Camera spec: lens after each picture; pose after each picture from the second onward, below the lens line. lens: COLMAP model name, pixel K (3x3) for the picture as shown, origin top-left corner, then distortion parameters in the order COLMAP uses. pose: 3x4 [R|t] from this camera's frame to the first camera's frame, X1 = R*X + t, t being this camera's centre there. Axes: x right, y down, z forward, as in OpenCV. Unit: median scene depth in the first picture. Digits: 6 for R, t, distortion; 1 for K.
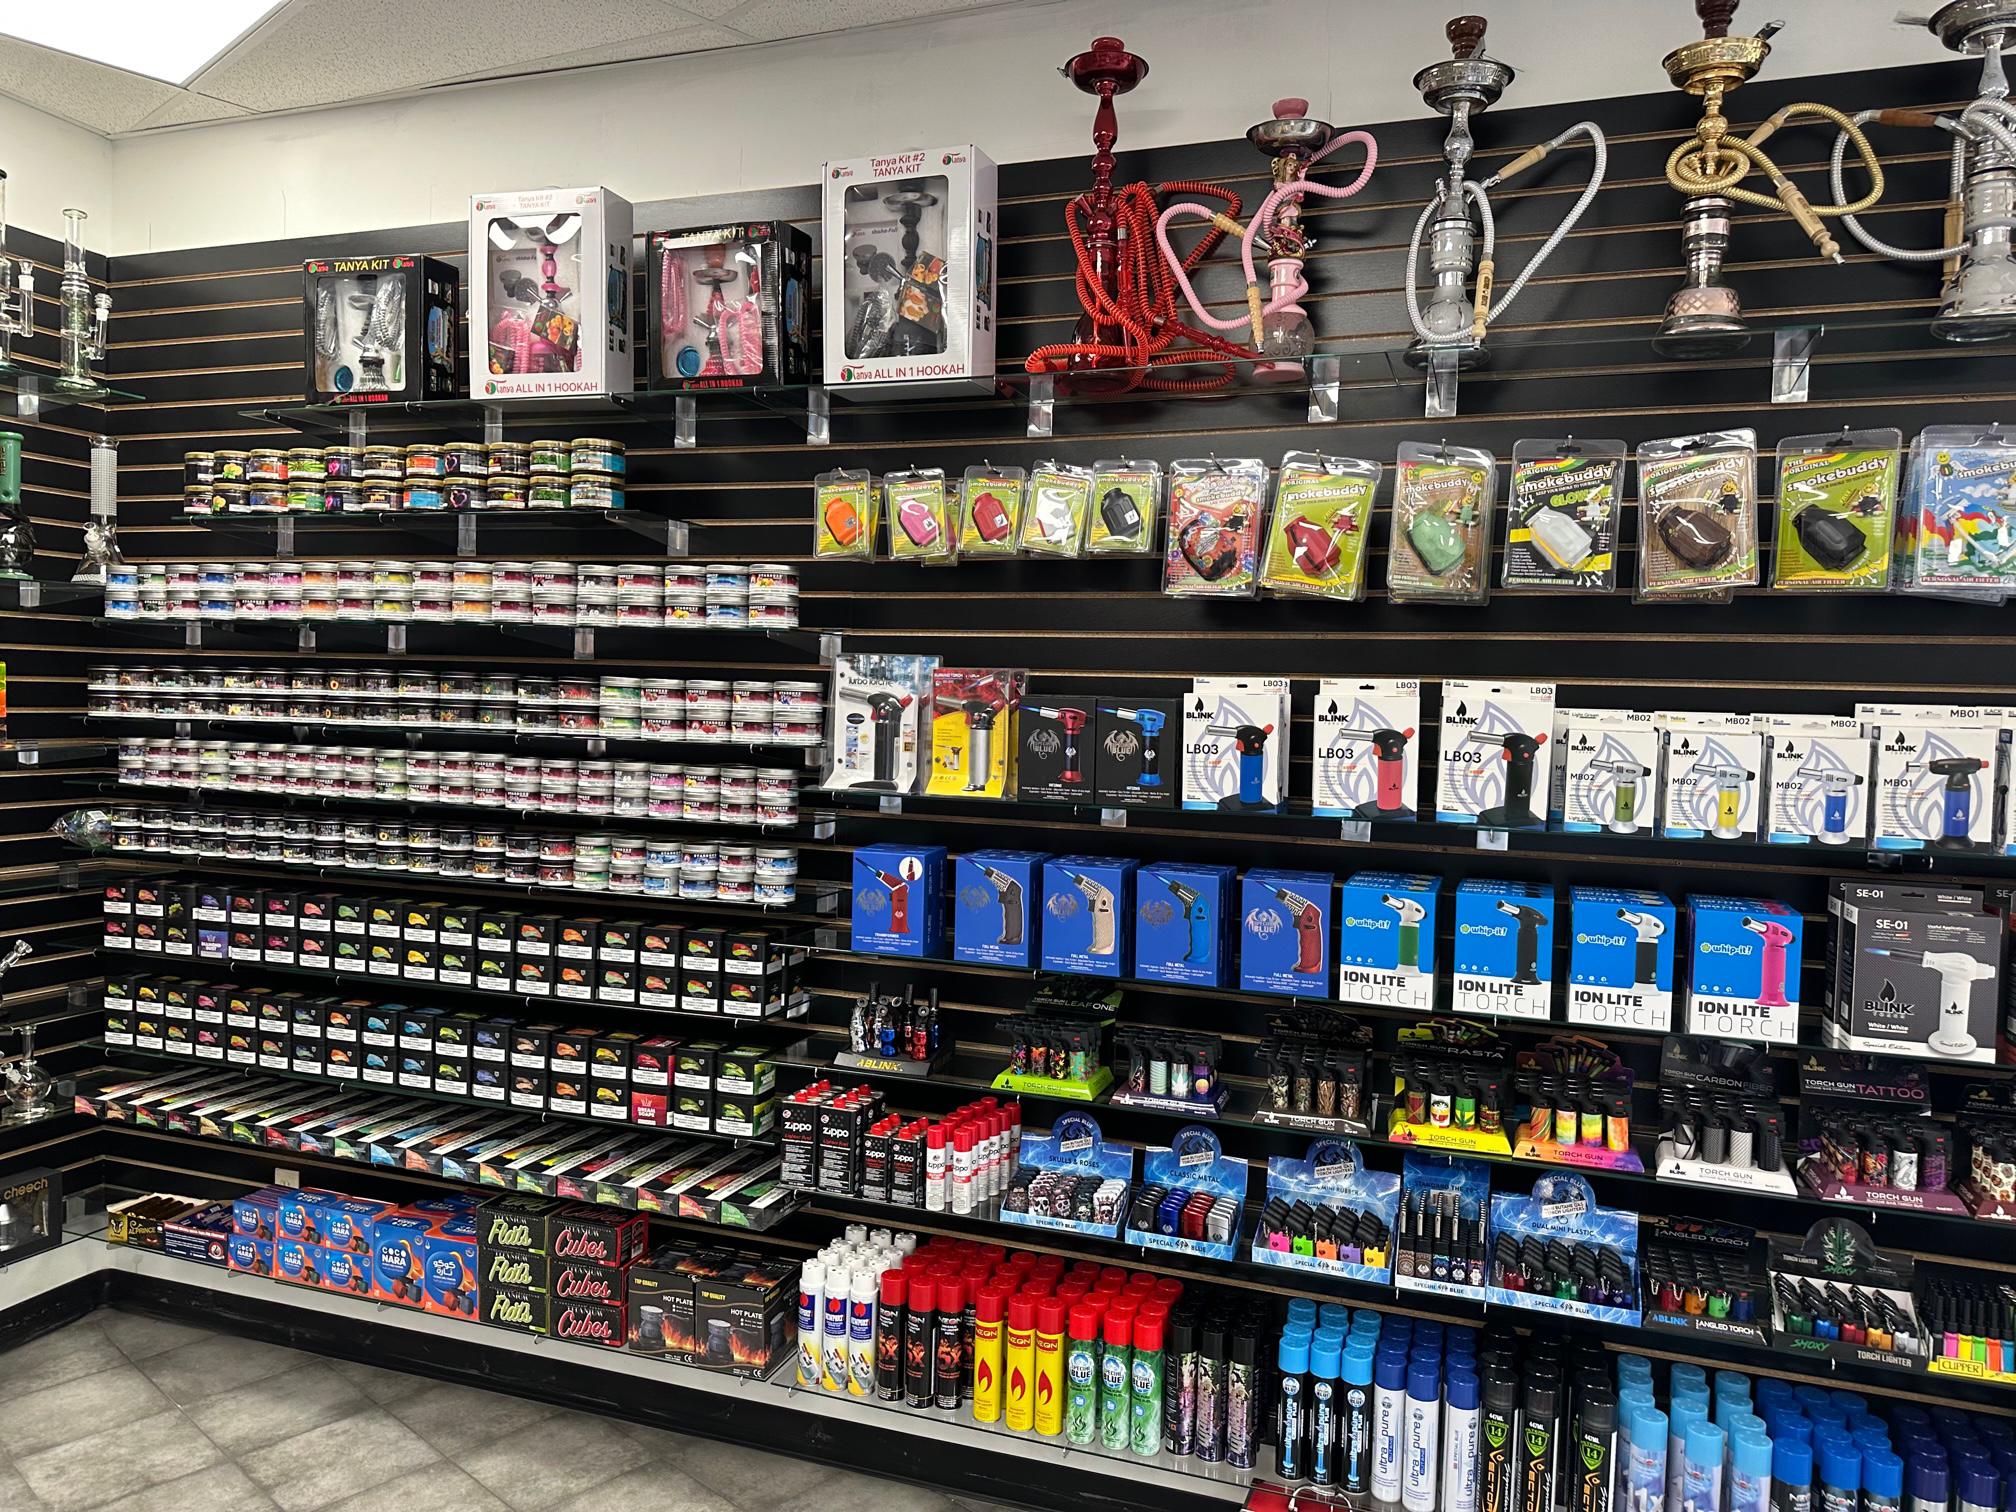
lens RADIAL K [[1410.6, 0, 1008.0], [0, 1410.6, 756.0], [0, 0, 1]] dist [0.130975, -0.183010]
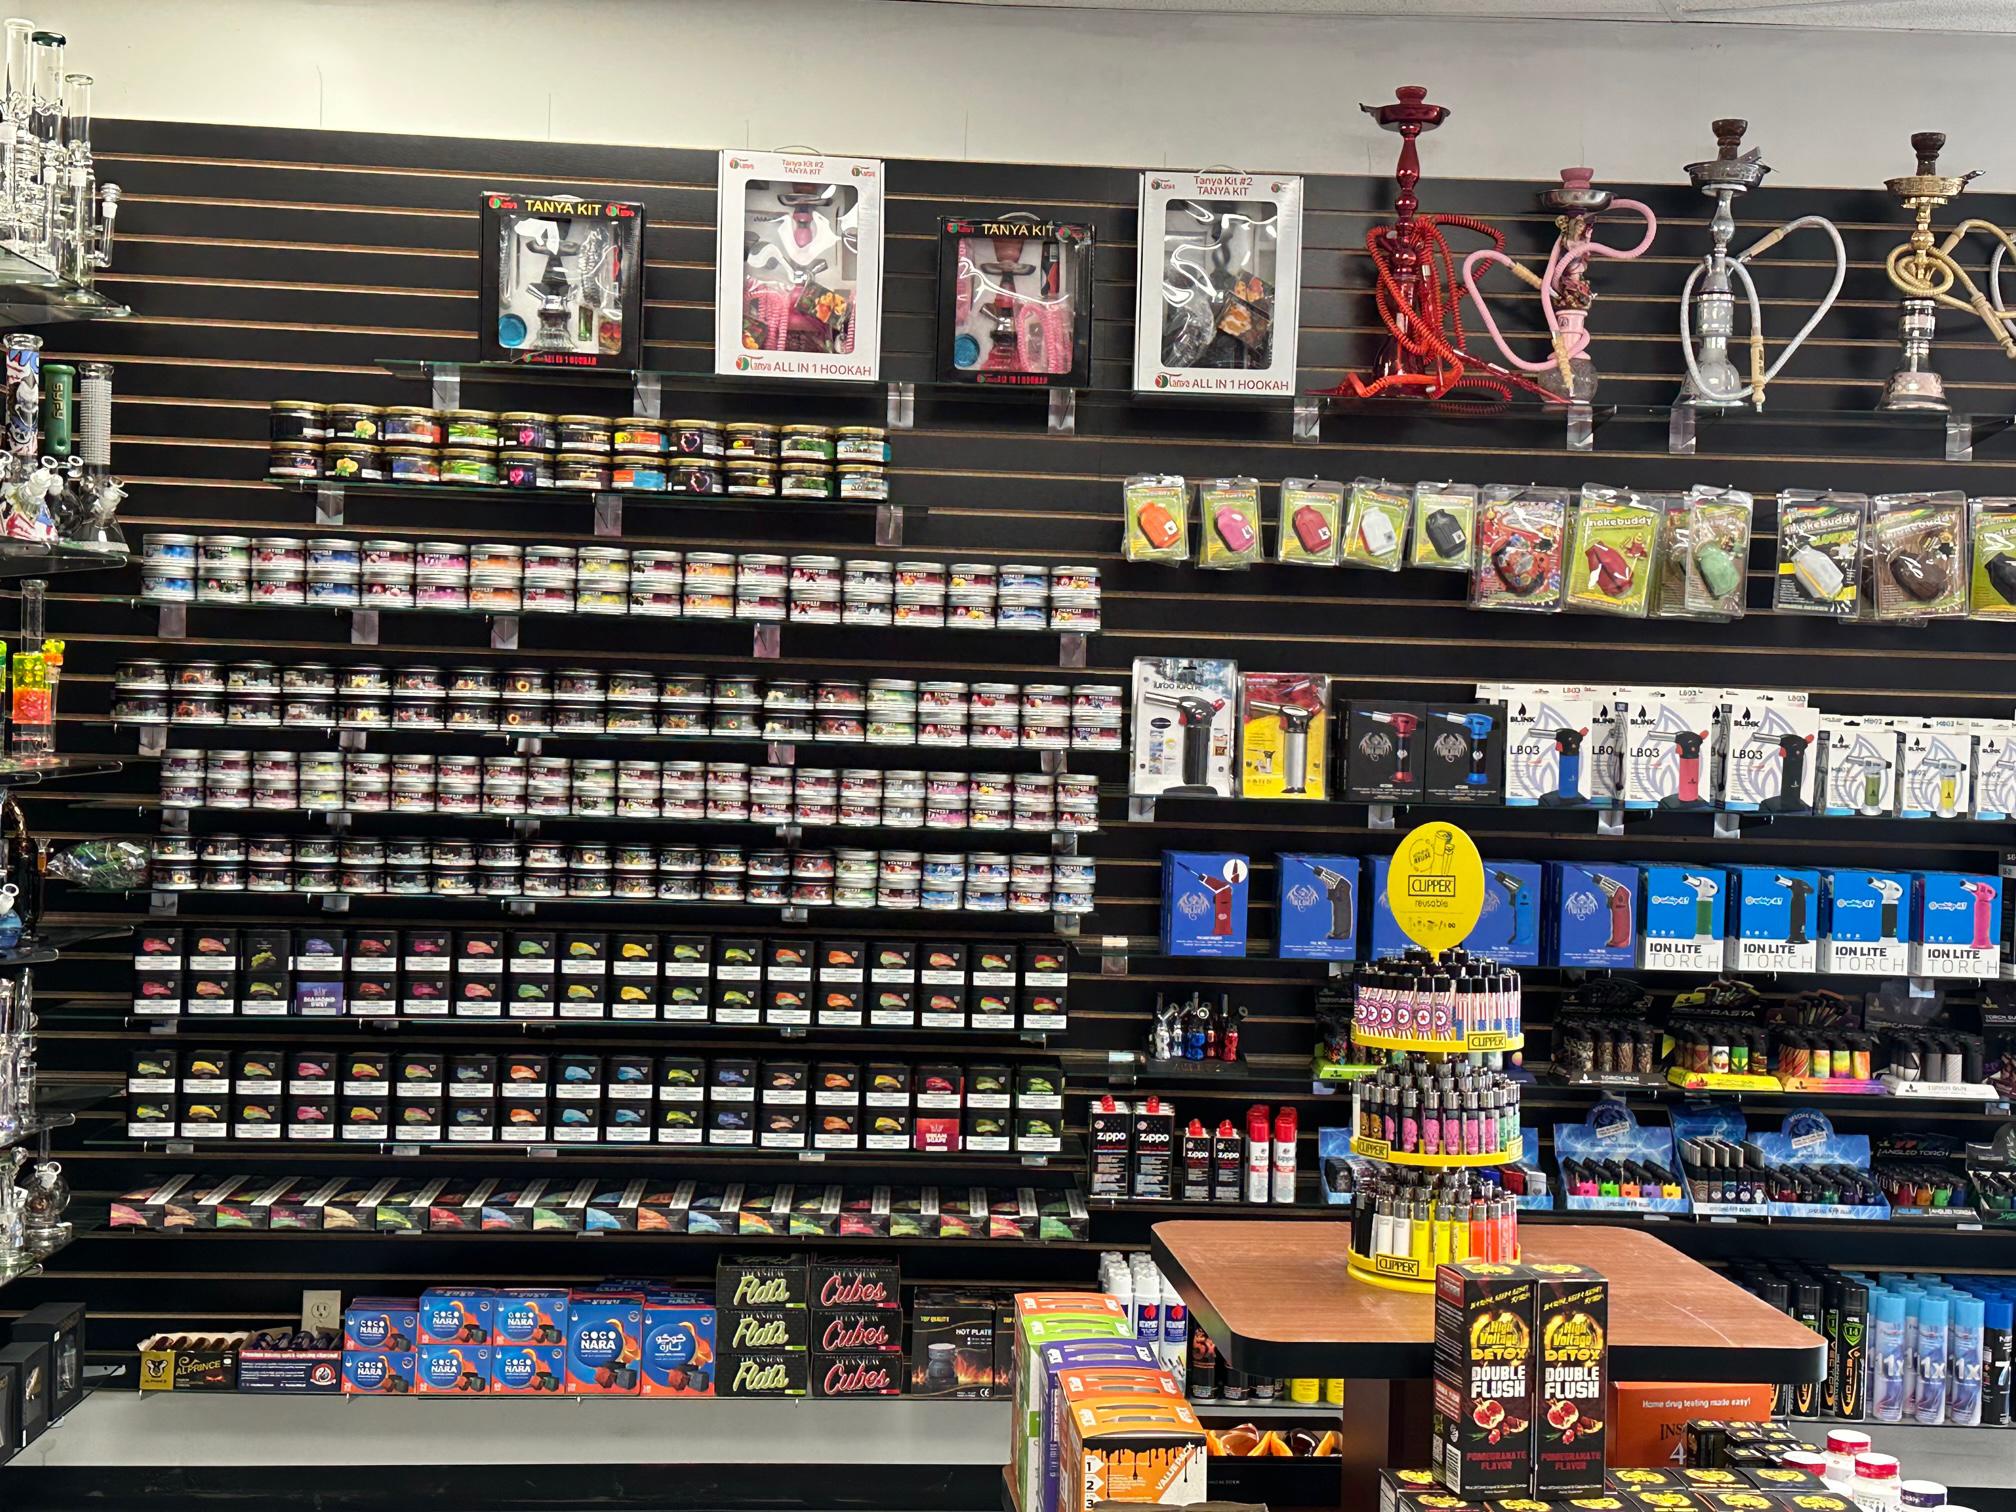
lens RADIAL K [[2726.0, 0, 1008.0], [0, 2726.0, 756.0], [0, 0, 1]] dist [0.214857, -0.099004]
pose [[0.916654, -0.008494, 0.399592, -0.982060], [0.011732, 0.999915, -0.005658, 0.006387], [-0.399511, 0.009874, 0.916675, -0.723732]]
